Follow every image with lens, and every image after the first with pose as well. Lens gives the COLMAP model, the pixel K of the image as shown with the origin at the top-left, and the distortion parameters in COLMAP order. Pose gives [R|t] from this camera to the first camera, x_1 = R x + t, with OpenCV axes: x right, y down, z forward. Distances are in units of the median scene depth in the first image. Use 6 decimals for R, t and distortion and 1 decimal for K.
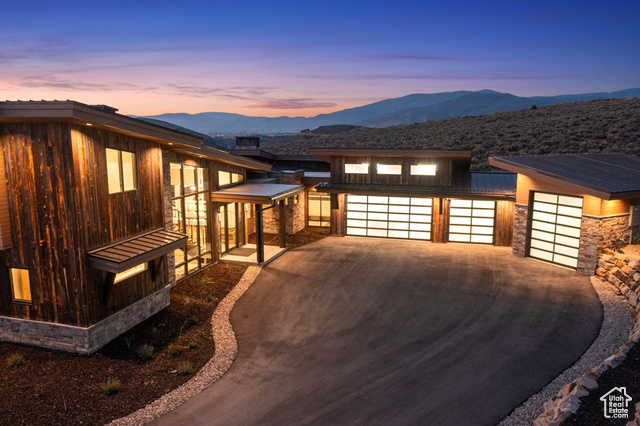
lens RADIAL K [[505.3, 0, 321.8], [0, 505.3, 220.5], [0, 0, 1]] dist [-0.024812, 0.000949]
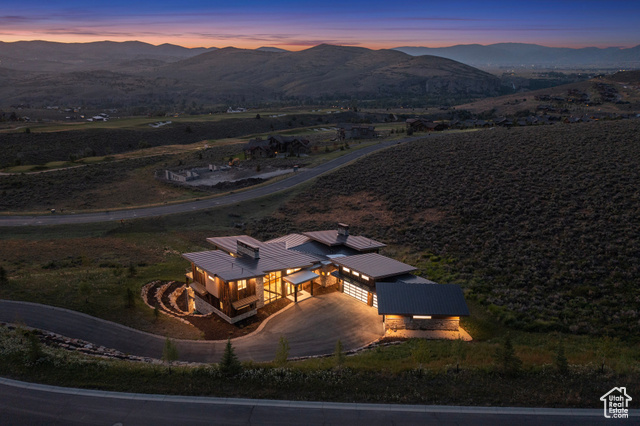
lens RADIAL K [[505.3, 0, 321.3], [0, 505.3, 213.9], [0, 0, 1]] dist [-0.024812, 0.000949]
pose [[0.850755, 0.155361, -0.502074, 1.239563], [-0.095565, 0.985113, 0.142899, -0.756225], [0.516801, -0.073591, 0.852937, -1.262447]]
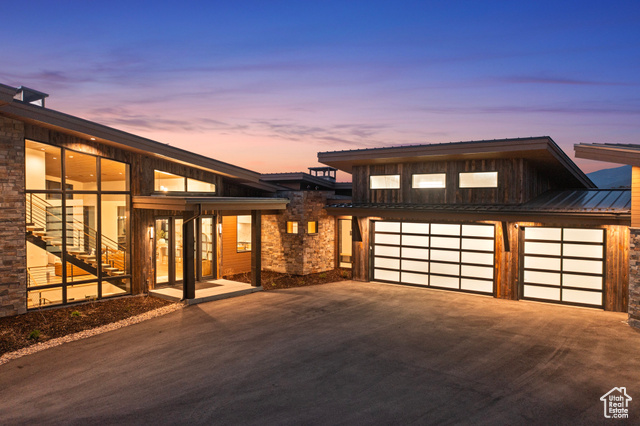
lens RADIAL K [[505.3, 0, 319.0], [0, 505.3, 212.5], [0, 0, 1]] dist [-0.024812, 0.000949]
pose [[0.923789, 0.010794, -0.382749, 0.256965], [-0.071303, 0.986968, -0.144259, 0.044889], [0.376204, 0.160556, 0.912520, 0.358033]]
